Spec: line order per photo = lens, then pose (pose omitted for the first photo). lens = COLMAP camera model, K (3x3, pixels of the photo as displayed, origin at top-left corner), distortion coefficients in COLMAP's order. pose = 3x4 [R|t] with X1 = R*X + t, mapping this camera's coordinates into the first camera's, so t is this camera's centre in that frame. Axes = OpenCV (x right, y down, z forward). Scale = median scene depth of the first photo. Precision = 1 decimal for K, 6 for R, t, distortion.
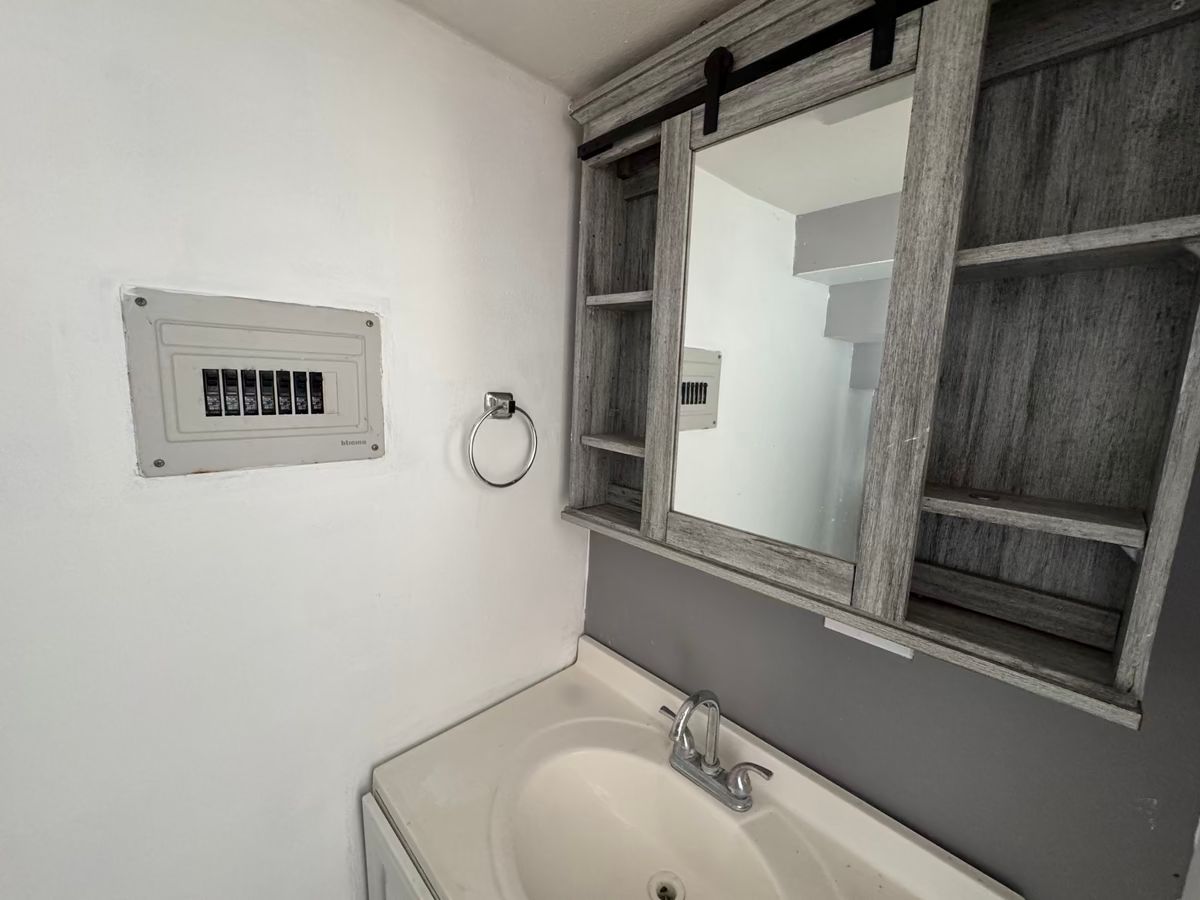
lens RADIAL K [[483.3, 0, 601.1], [0, 483.3, 448.6], [0, 0, 1]] dist [-0.002657, -0.000368]
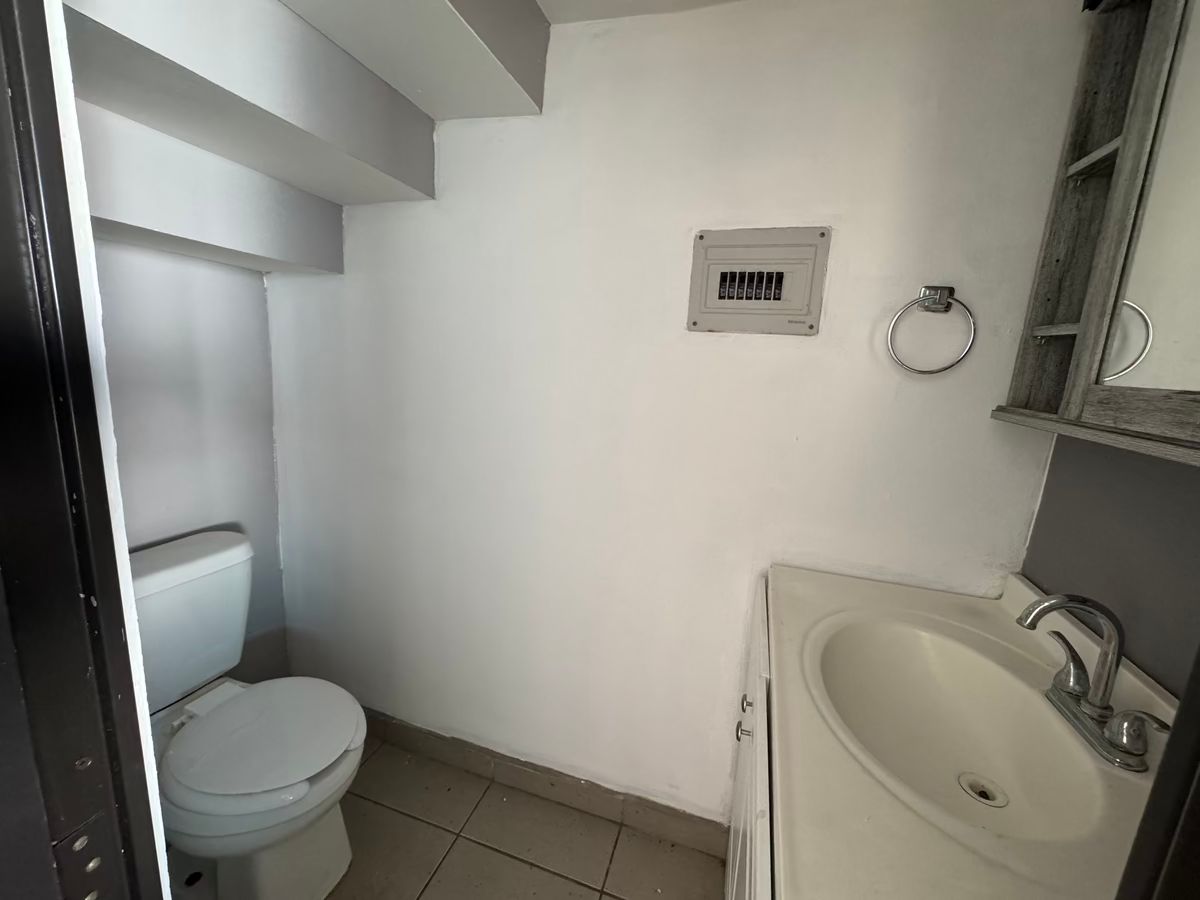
lens RADIAL K [[483.3, 0, 604.8], [0, 483.3, 449.5], [0, 0, 1]] dist [-0.002657, -0.000368]
pose [[0.469099, 0.149439, -0.870410, 0.536950], [-0.166384, 0.982885, 0.079079, 0.347526], [0.867331, 0.107727, 0.485934, -0.156802]]
